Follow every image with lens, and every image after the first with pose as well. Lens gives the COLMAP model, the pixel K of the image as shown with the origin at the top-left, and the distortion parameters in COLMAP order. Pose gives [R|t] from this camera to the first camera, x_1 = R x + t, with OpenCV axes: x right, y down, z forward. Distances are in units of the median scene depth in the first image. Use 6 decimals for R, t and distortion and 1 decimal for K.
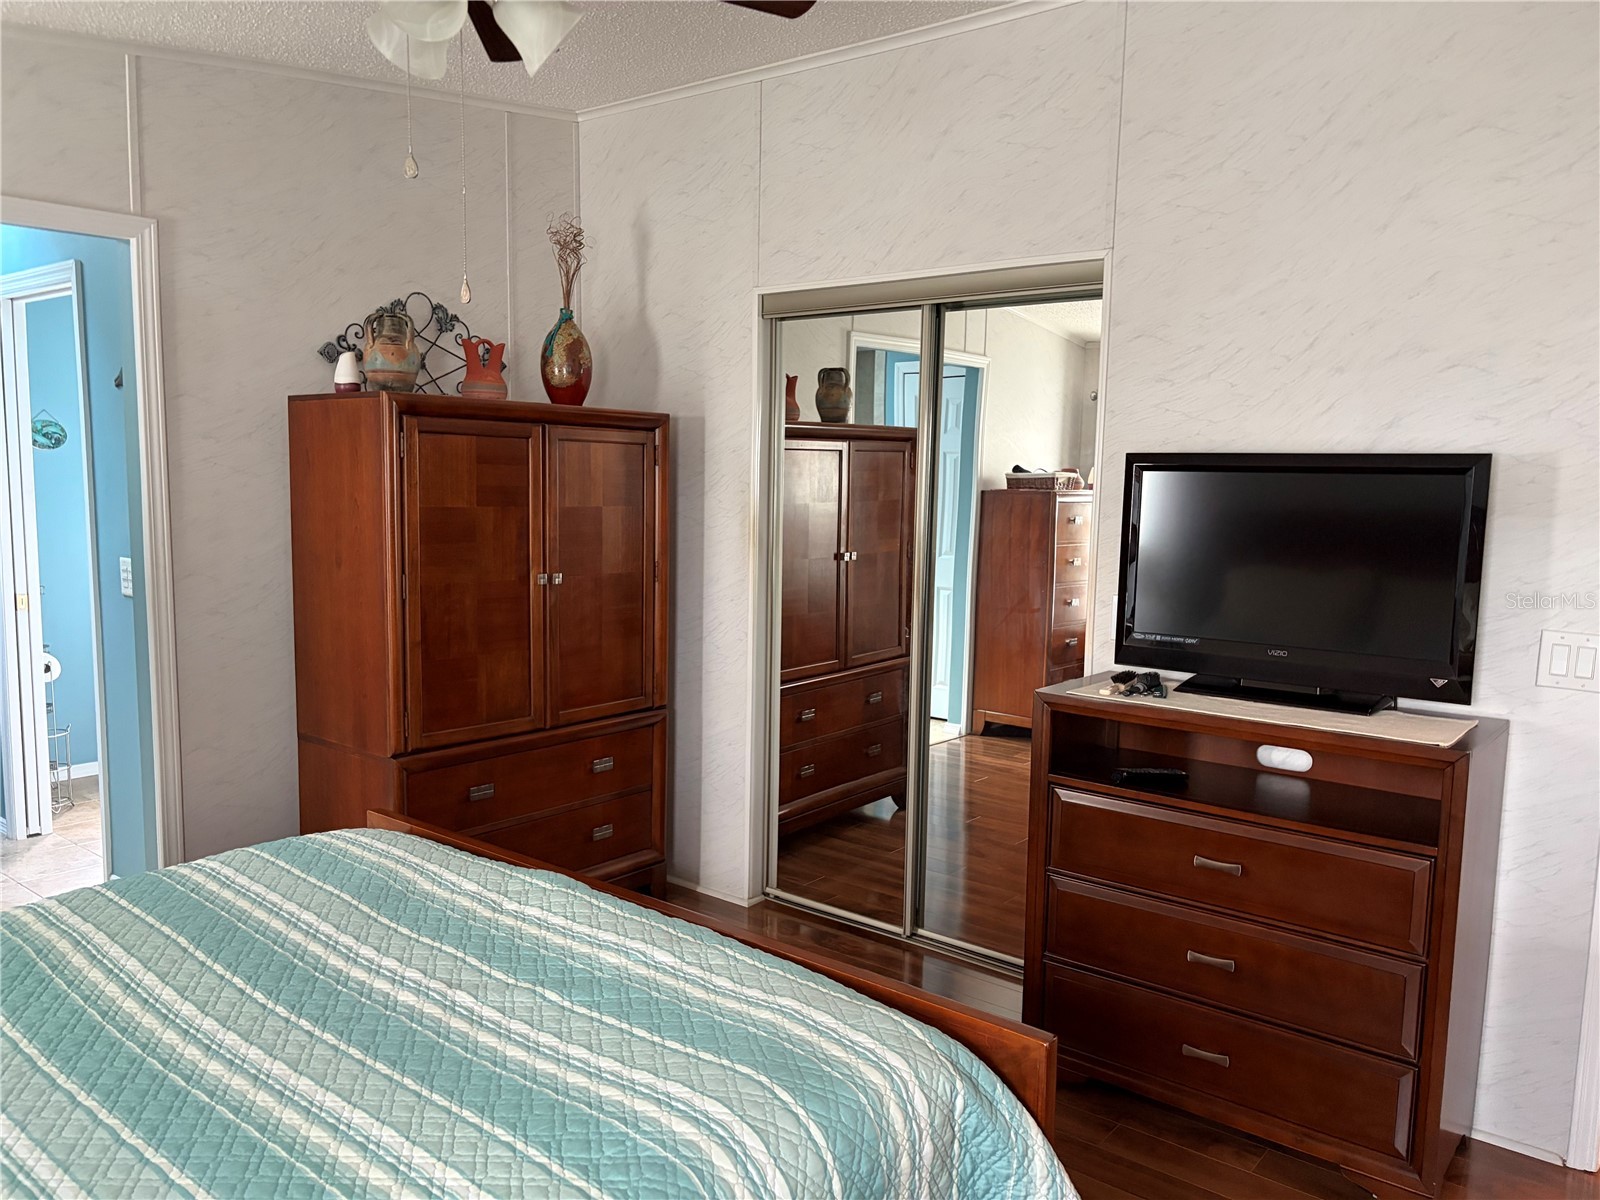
lens RADIAL K [[1182.6, 0, 795.3], [0, 1182.6, 618.7], [0, 0, 1]] dist [0.008331, -0.014732]
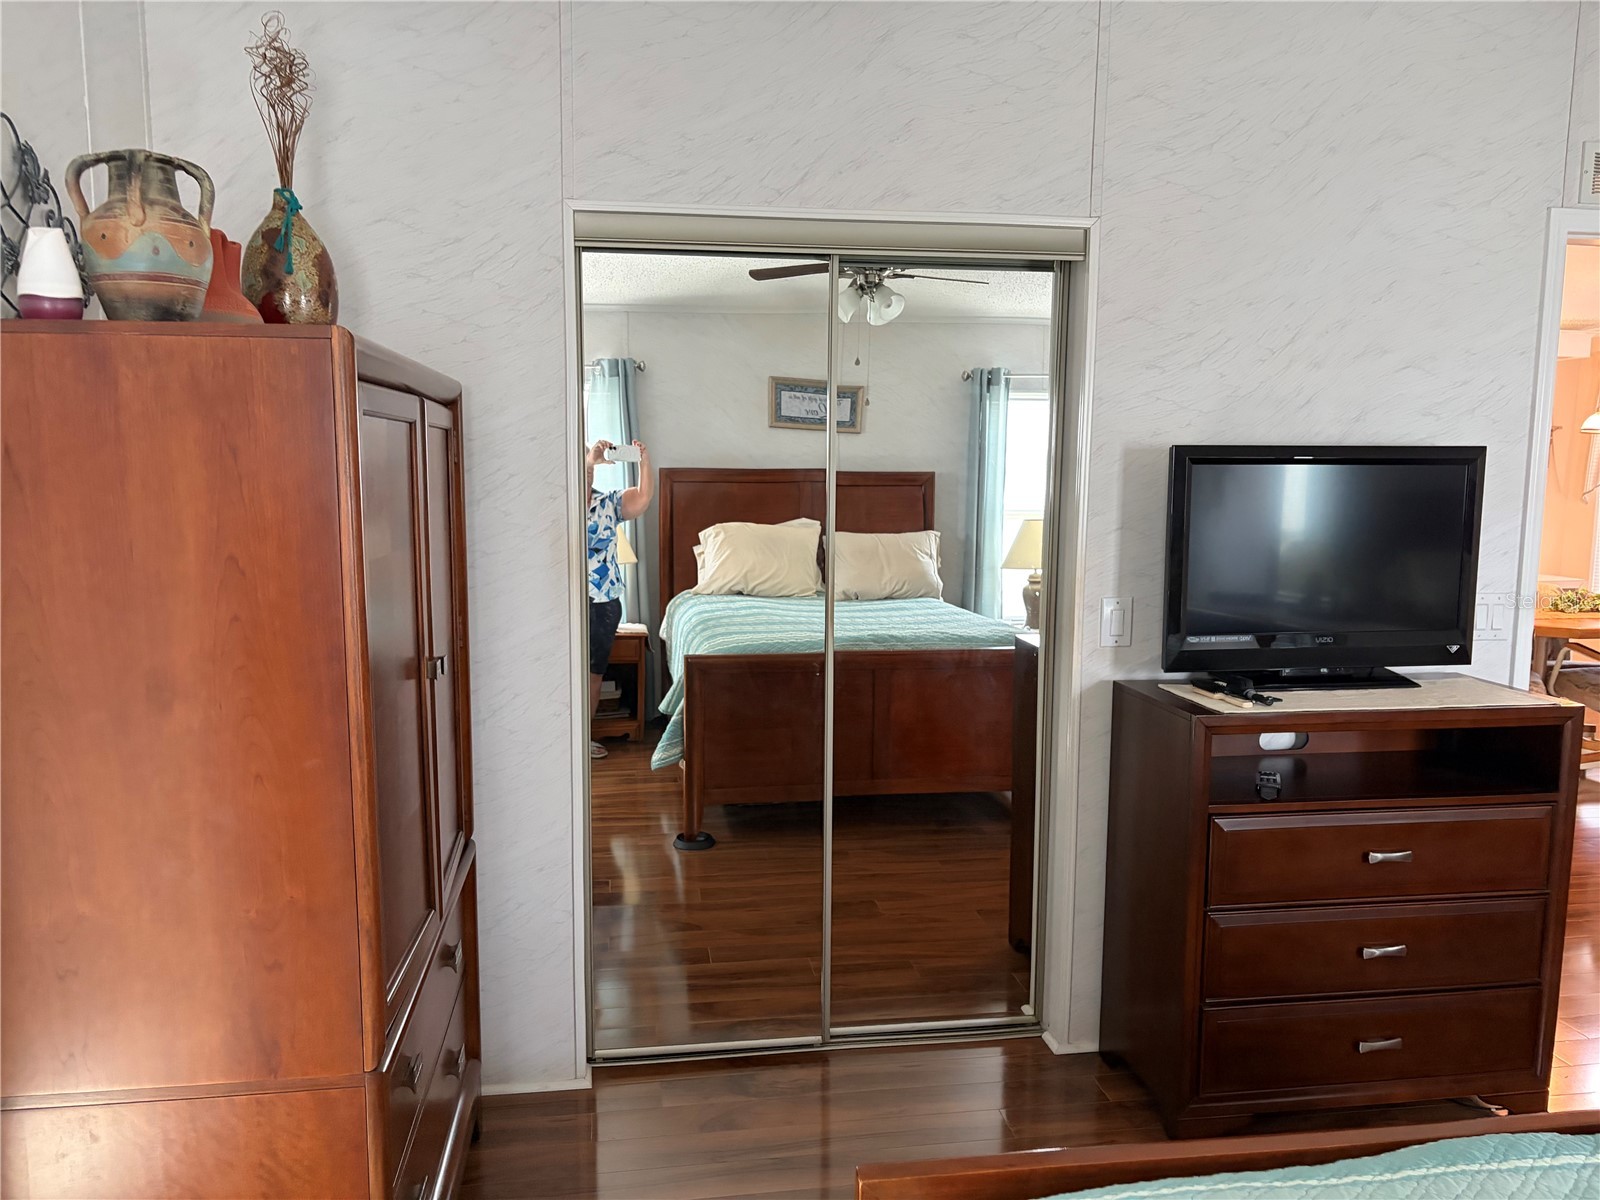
lens RADIAL K [[1182.6, 0, 795.3], [0, 1182.6, 618.7], [0, 0, 1]] dist [0.008331, -0.014732]
pose [[0.688781, -0.114140, 0.715928, -0.604188], [0.096433, 0.993178, 0.065566, -0.094950], [-0.718527, 0.023879, 0.695089, 0.574886]]
